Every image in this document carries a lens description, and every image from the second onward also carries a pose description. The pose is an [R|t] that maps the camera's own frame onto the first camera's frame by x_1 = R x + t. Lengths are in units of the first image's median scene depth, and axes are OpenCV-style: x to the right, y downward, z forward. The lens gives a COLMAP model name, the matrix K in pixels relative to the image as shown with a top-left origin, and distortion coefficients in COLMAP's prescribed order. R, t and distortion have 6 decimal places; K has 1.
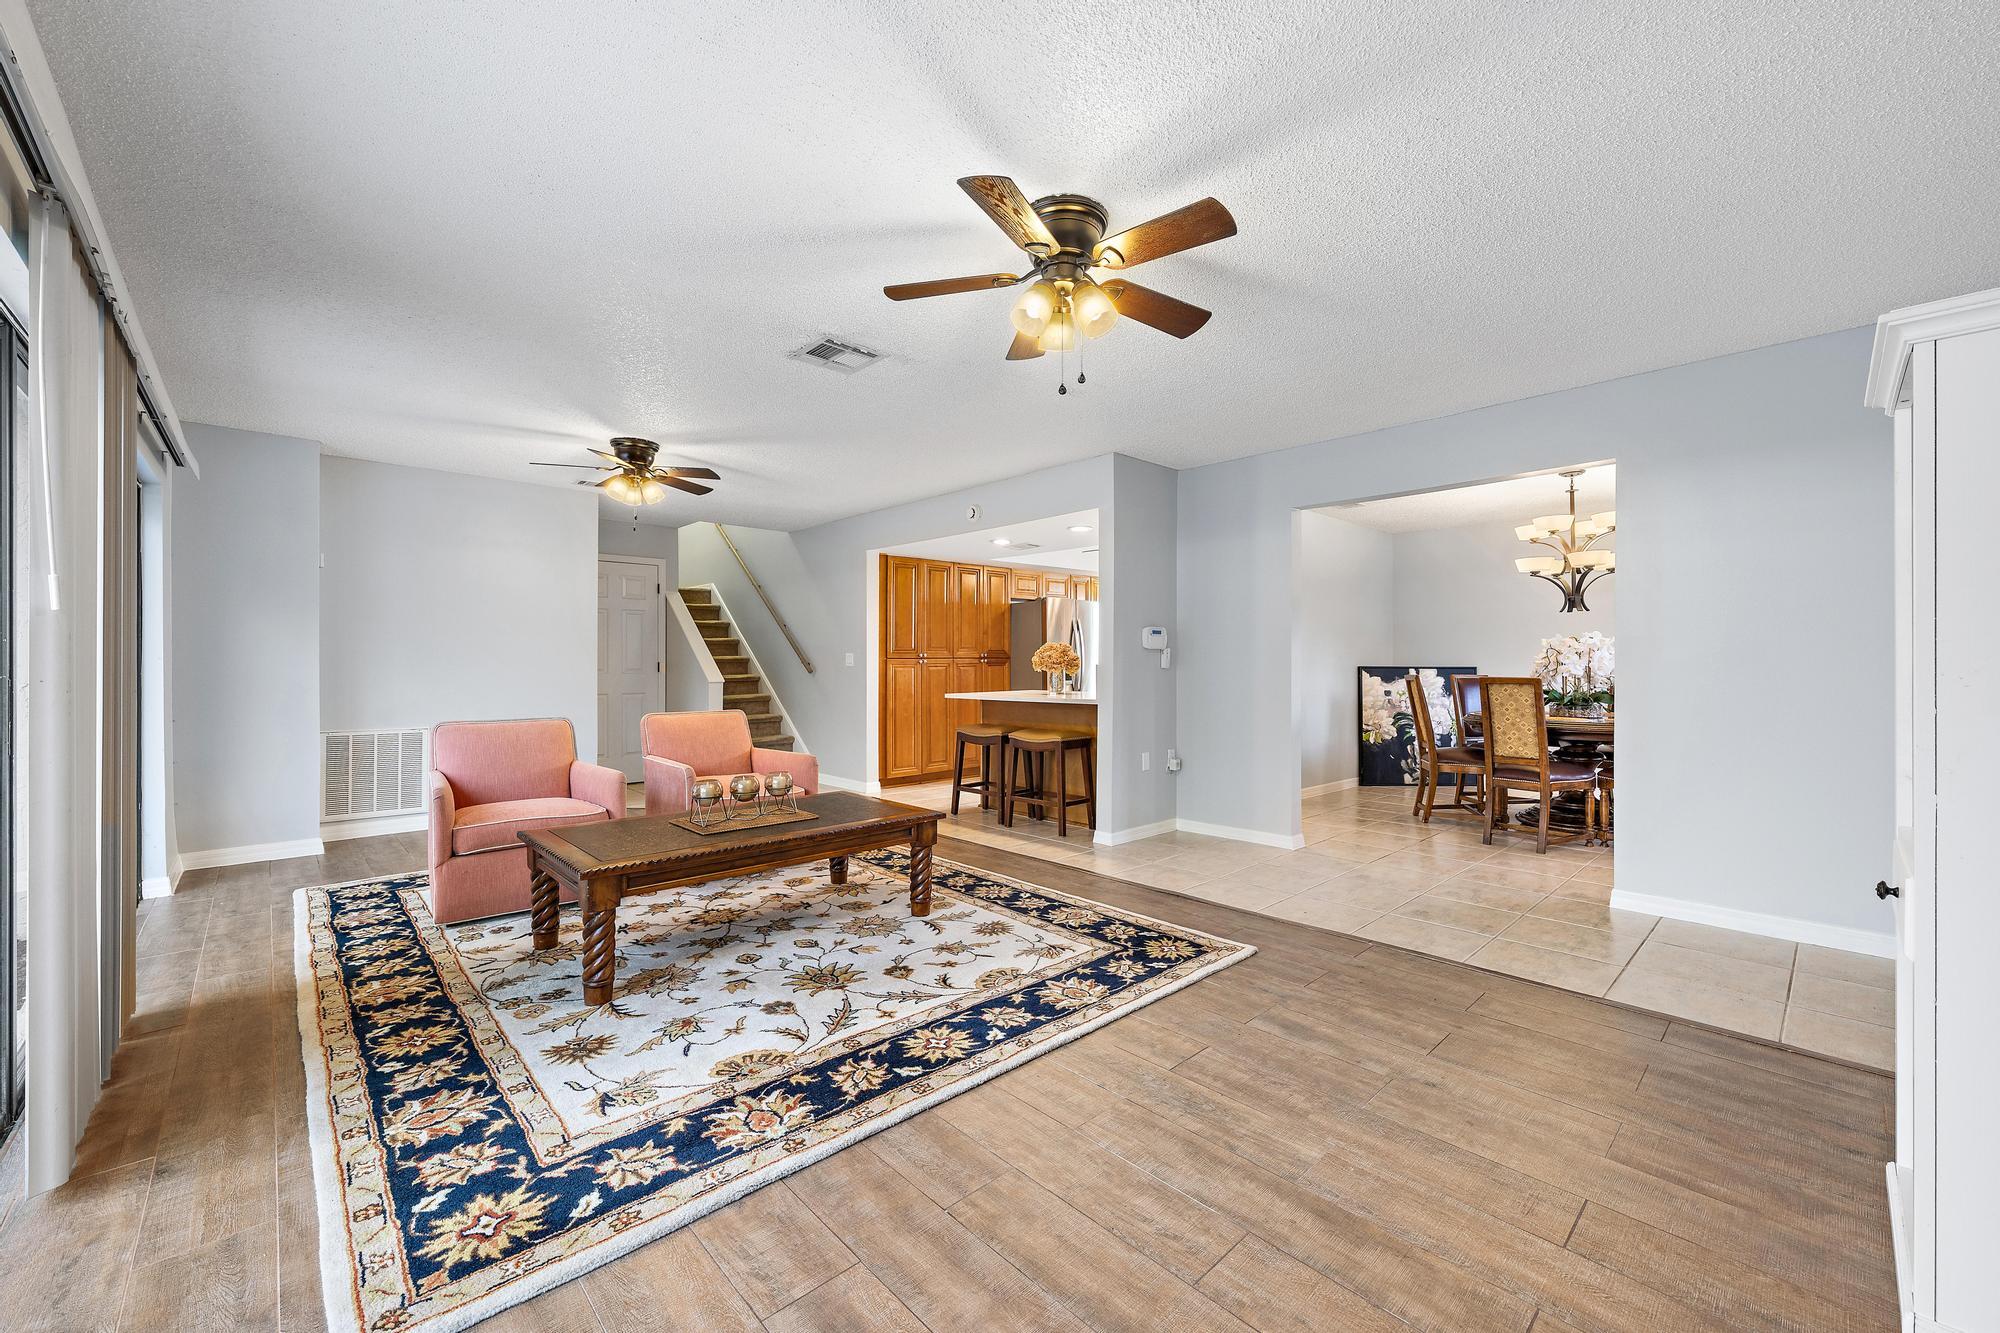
lens RADIAL K [[787.2, 0, 1007.0], [0, 787.2, 664.3], [0, 0, 1]] dist [-0.000780, -0.000011]
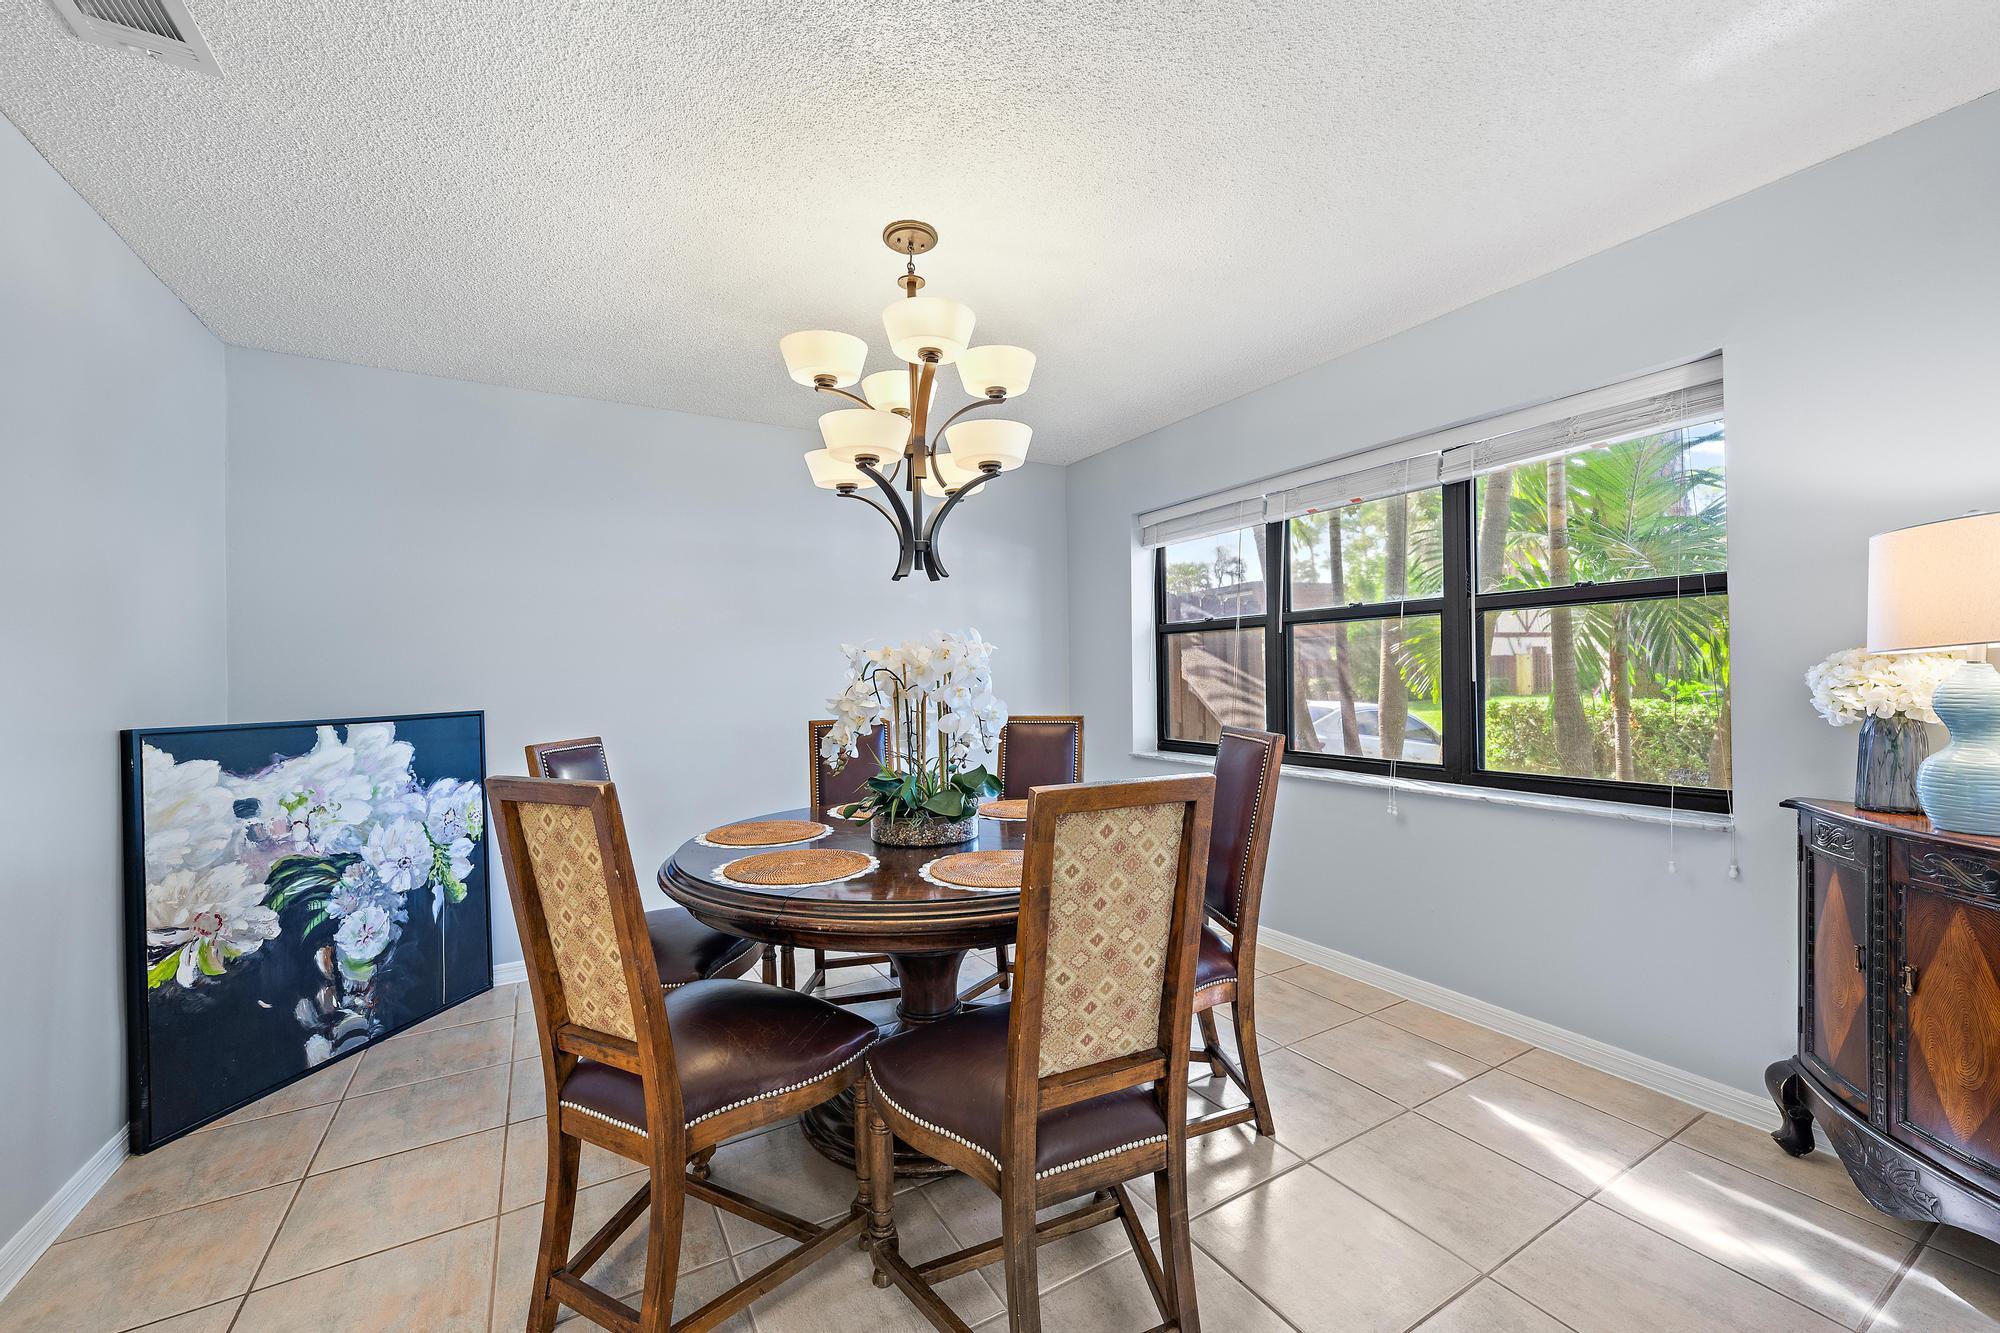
lens RADIAL K [[787.2, 0, 1001.0], [0, 787.2, 669.8], [0, 0, 1]] dist [-0.000780, -0.000011]
pose [[0.217869, -0.000445, 0.975978, 0.241140], [0.014600, 0.999889, -0.002804, -0.013611], [-0.975869, 0.014861, 0.217851, 0.633802]]
